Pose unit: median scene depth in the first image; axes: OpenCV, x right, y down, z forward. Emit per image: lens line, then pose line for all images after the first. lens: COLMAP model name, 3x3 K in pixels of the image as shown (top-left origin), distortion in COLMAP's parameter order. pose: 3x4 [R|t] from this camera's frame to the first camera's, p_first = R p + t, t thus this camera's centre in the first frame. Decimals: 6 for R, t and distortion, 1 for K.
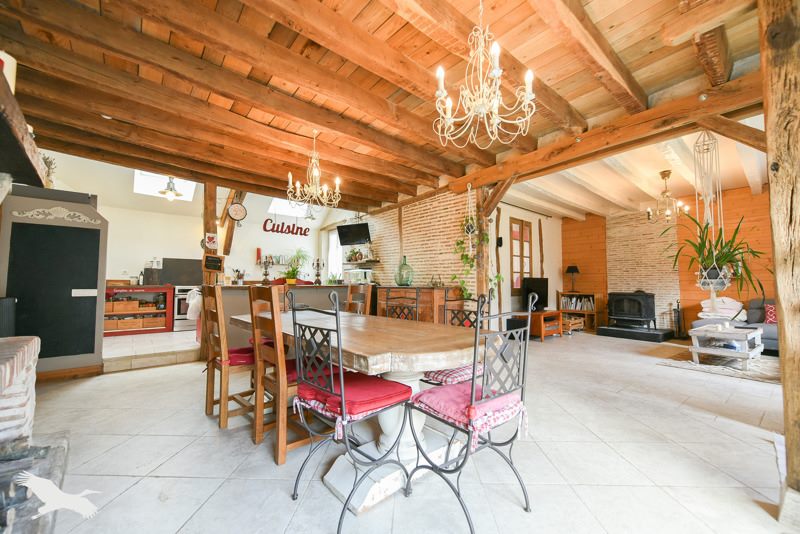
lens RADIAL K [[321.7, 0, 400.4], [0, 321.7, 270.6], [0, 0, 1]] dist [0.001927, -0.000002]
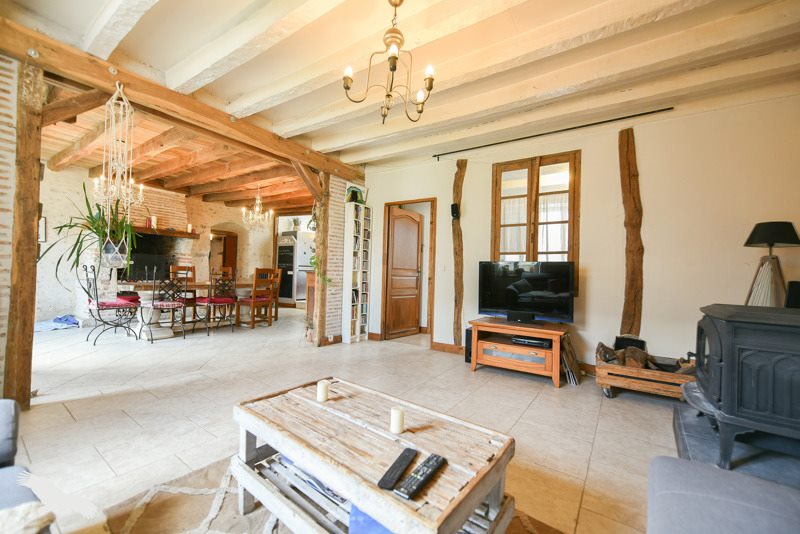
lens RADIAL K [[321.7, 0, 400.4], [0, 321.7, 270.6], [0, 0, 1]] dist [0.001927, -0.000002]
pose [[0.258535, -0.002513, -0.965999, 1.018707], [0.010627, 0.999944, 0.000242, 0.039615], [0.965944, -0.010328, 0.258547, 0.764260]]
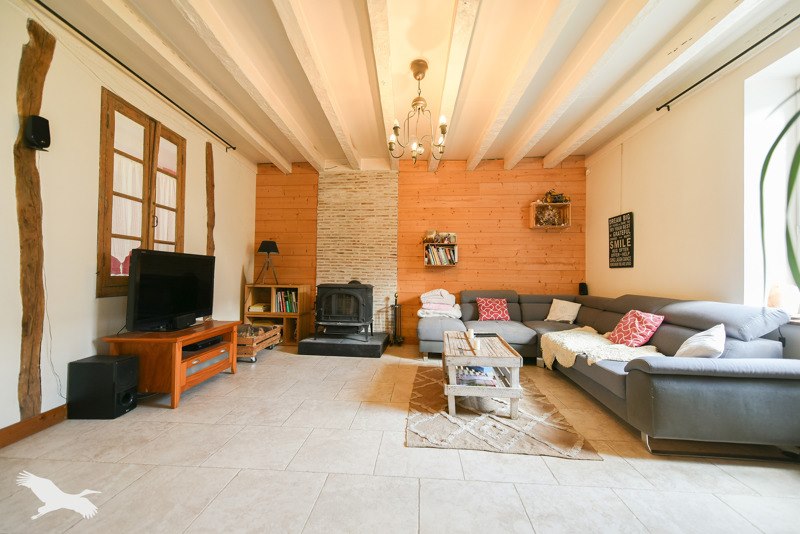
lens RADIAL K [[319.0, 0, 395.3], [0, 319.0, 269.2], [0, 0, 1]] dist [0.000520, 0.000017]
pose [[0.682804, 0.023756, 0.730215, 0.350057], [-0.047253, 0.998815, 0.011690, 0.029190], [-0.729072, -0.042486, 0.683117, 0.553762]]
